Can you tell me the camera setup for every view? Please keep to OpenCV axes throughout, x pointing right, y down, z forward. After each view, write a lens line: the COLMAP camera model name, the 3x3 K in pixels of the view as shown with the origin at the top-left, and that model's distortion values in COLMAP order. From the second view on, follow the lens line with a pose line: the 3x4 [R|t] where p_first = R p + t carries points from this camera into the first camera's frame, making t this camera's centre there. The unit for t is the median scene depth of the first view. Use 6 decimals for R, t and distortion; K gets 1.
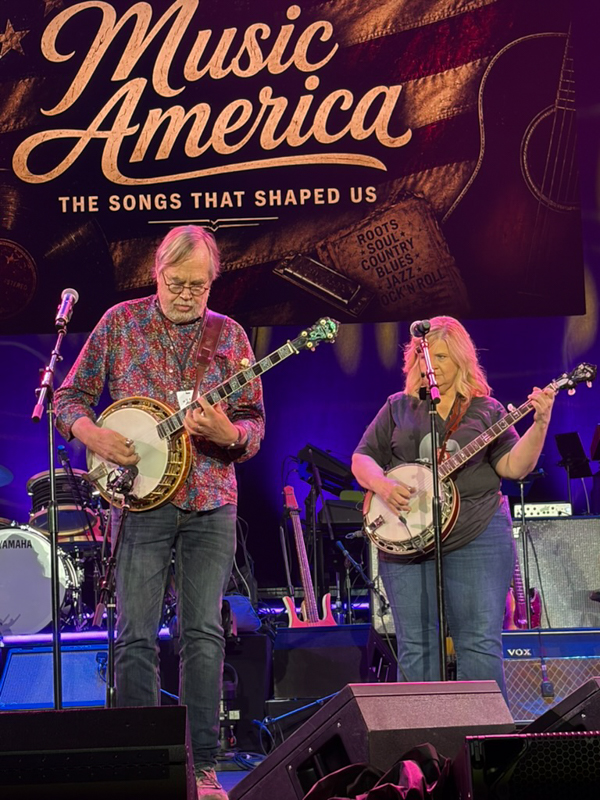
lens RADIAL K [[1950.0, 0, 292.4], [0, 1950.0, 426.7], [0, 0, 1]] dist [0.149053, 0.000000]
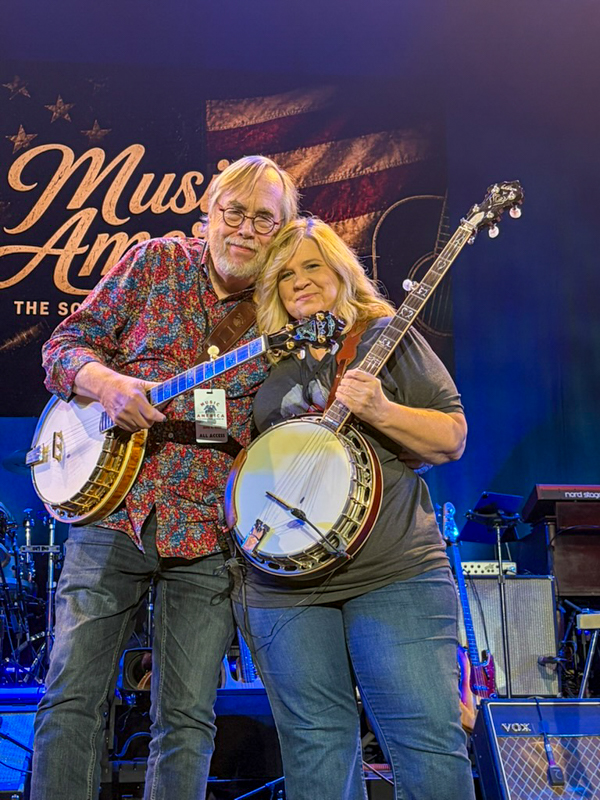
lens RADIAL K [[1228.6, 0, 316.7], [0, 1228.6, 386.5], [0, 0, 1]] dist [0.067358, 0.000000]
pose [[0.993441, 0.046671, 0.104385, -0.015267], [-0.032291, 0.990261, -0.135426, 0.025767], [-0.109689, 0.131167, 0.985273, 0.264074]]
